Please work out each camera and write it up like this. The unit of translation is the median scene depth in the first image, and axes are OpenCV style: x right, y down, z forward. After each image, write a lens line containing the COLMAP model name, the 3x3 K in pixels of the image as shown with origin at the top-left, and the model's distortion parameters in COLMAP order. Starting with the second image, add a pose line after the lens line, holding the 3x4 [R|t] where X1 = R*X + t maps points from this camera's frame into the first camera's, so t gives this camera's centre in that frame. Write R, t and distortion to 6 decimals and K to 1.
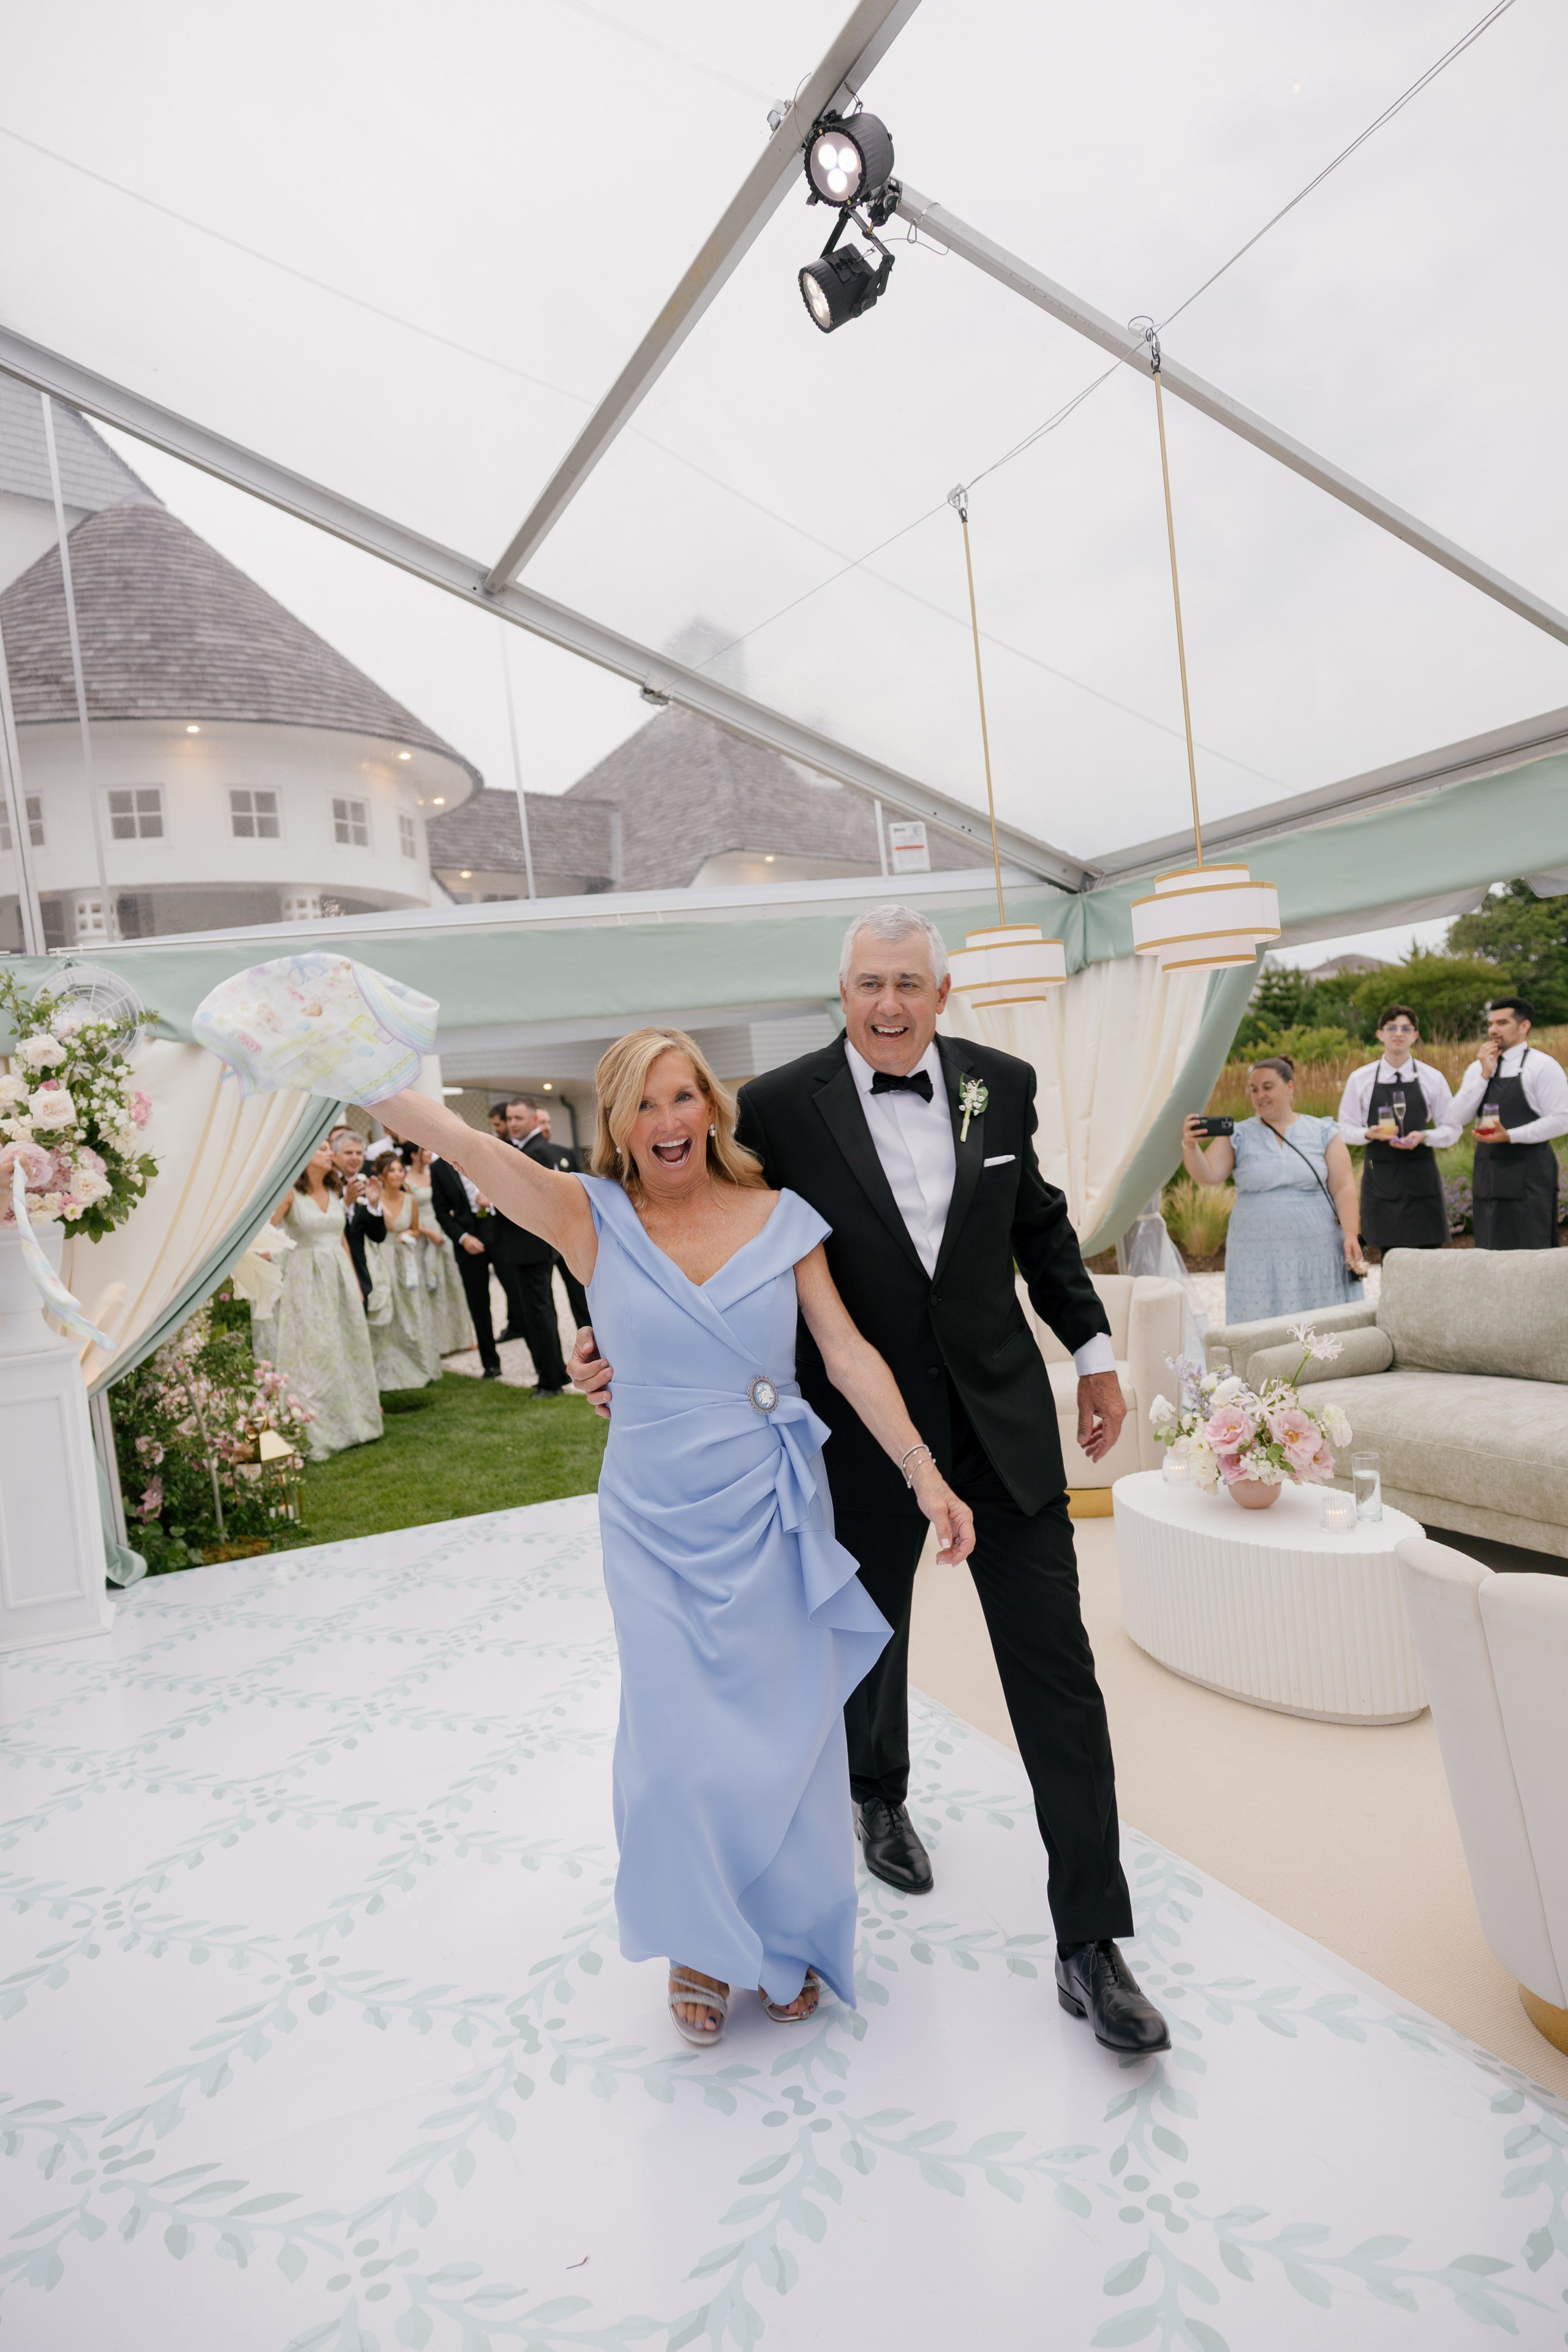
lens RADIAL K [[1573.4, 0, 780.5], [0, 1573.4, 1155.2], [0, 0, 1]] dist [0.005318, -0.003110]
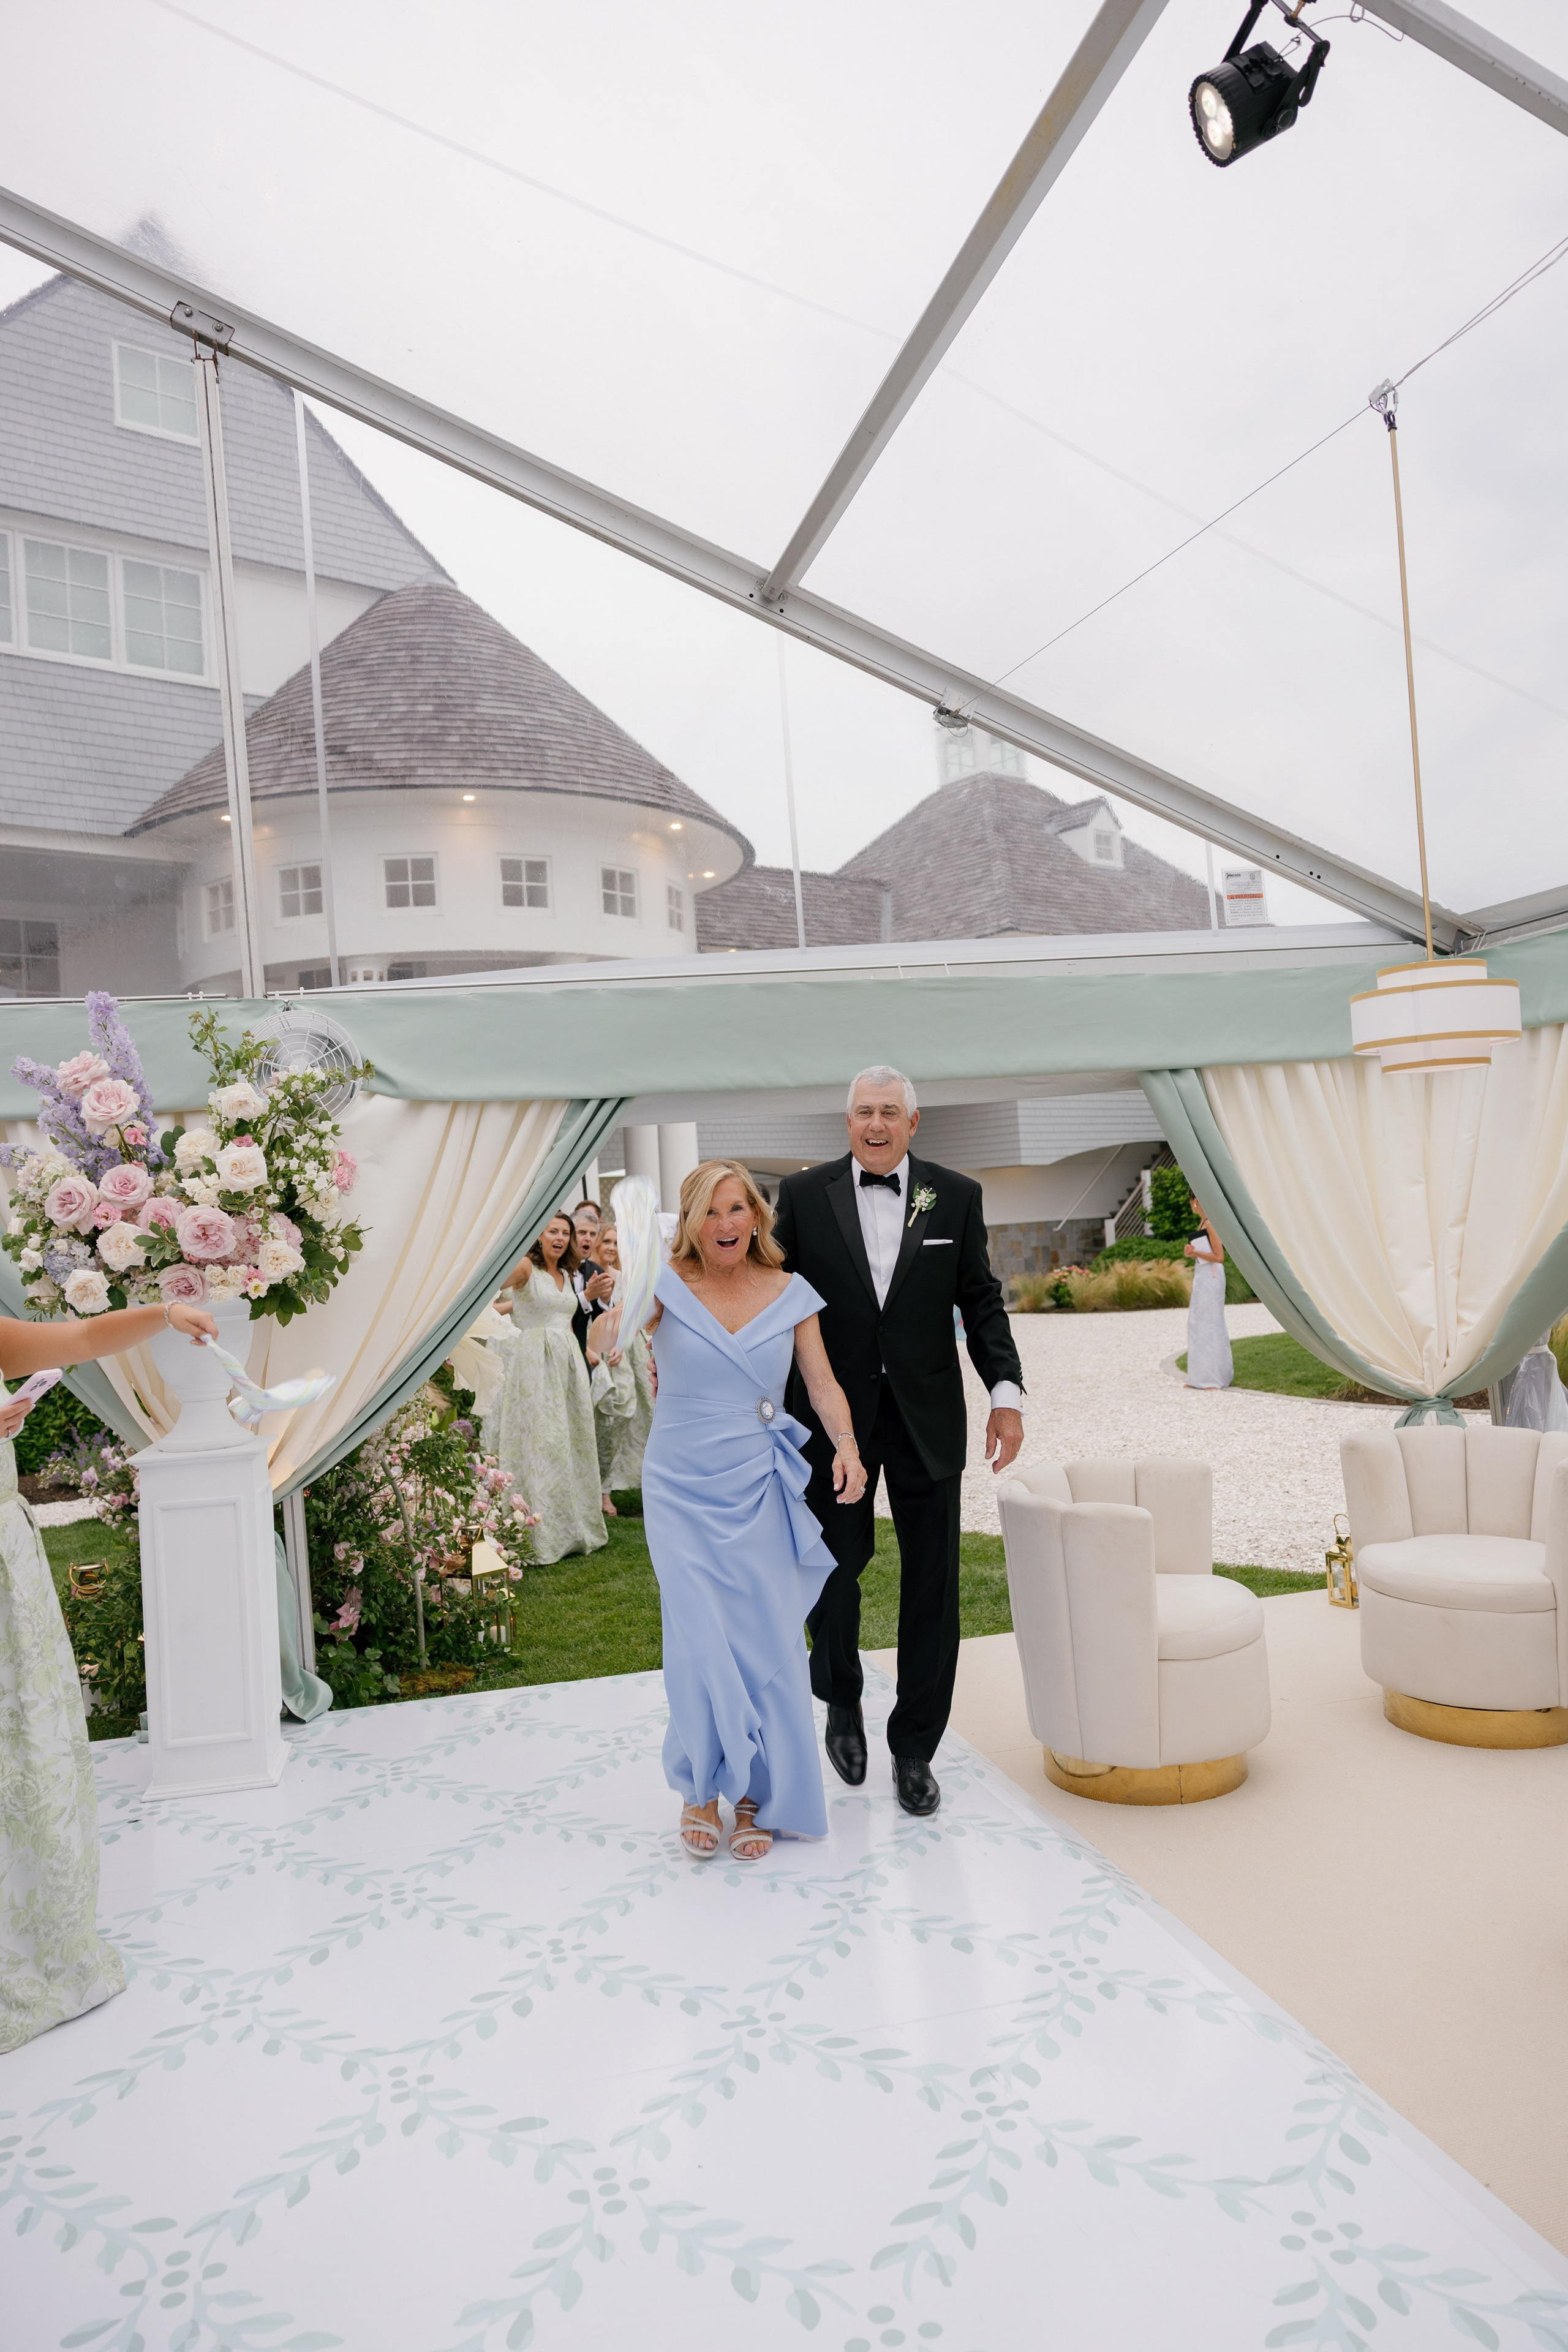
lens RADIAL K [[1573.4, 0, 775.7], [0, 1573.4, 1169.2], [0, 0, 1]] dist [0.005318, -0.003110]
pose [[0.985795, 0.034351, -0.164404, -0.029244], [-0.042072, 0.998158, -0.043713, -0.003001], [0.162600, 0.050009, 0.985424, 0.177354]]
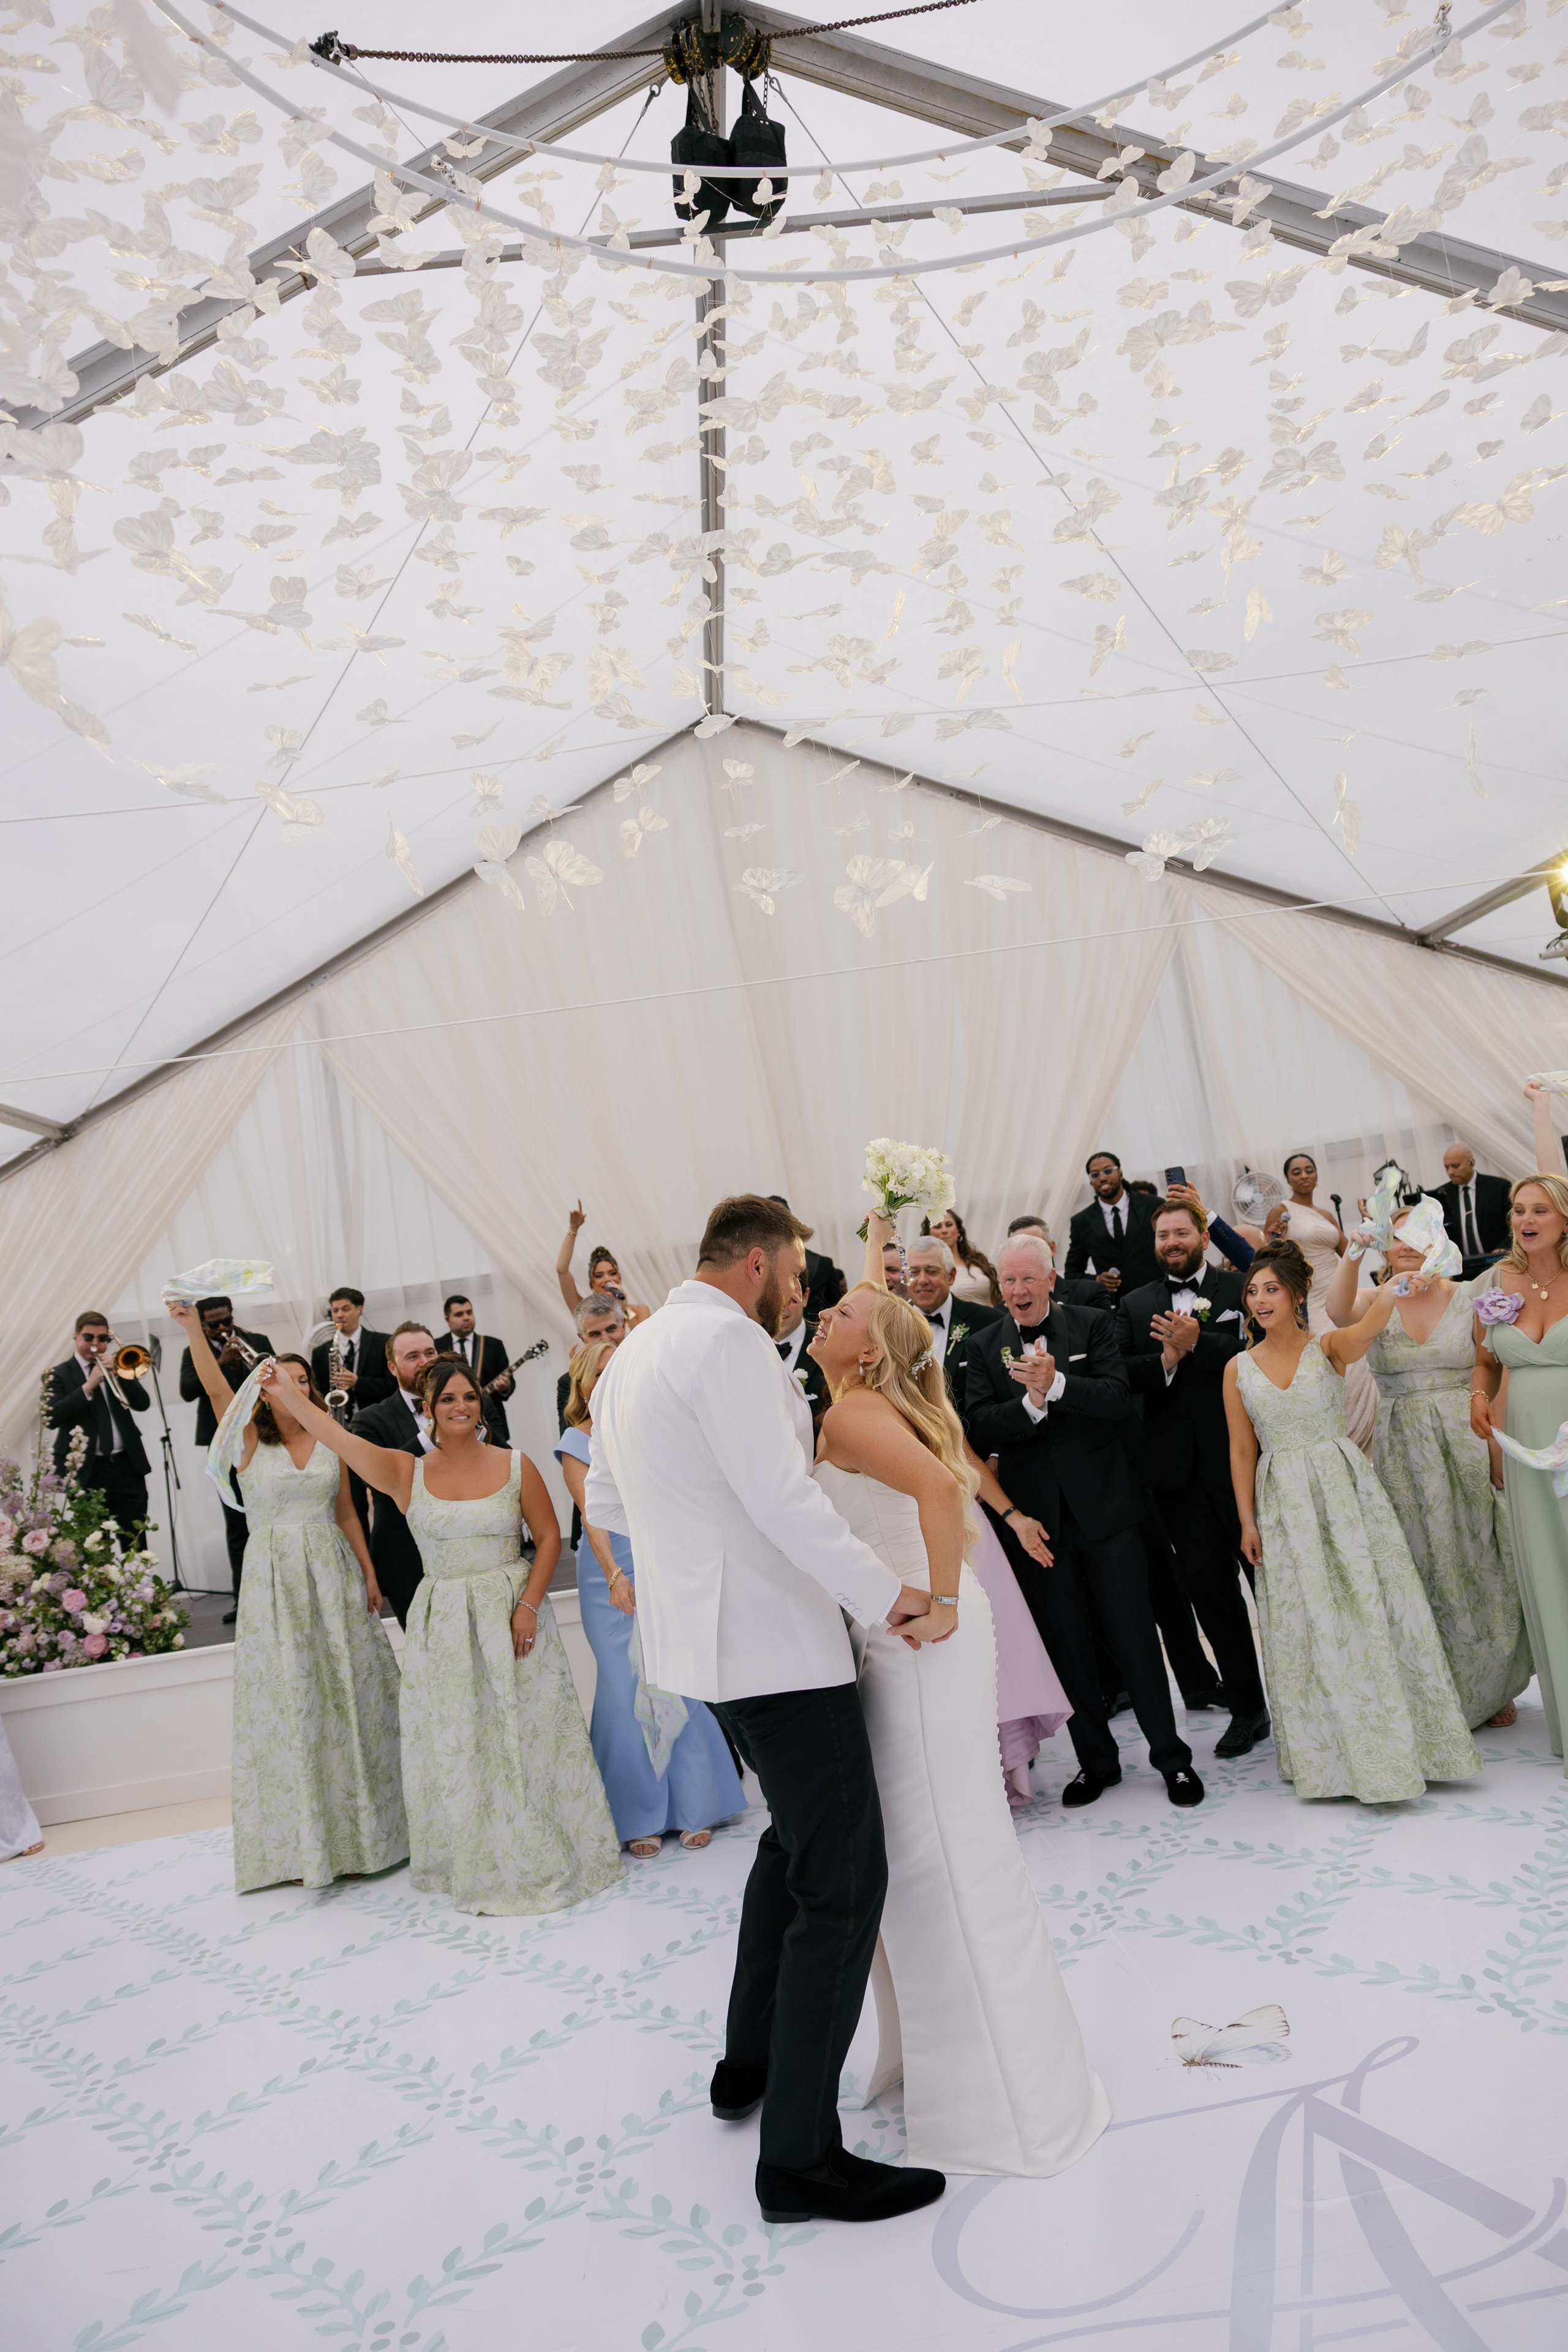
lens RADIAL K [[1573.4, 0, 783.1], [0, 1573.4, 1166.5], [0, 0, 1]] dist [0.005318, -0.003110]
pose [[-0.911737, 0.269533, 0.309979, -0.340639], [0.245540, 0.962569, -0.114766, -0.027741], [-0.329310, -0.028524, -0.943791, 1.709443]]
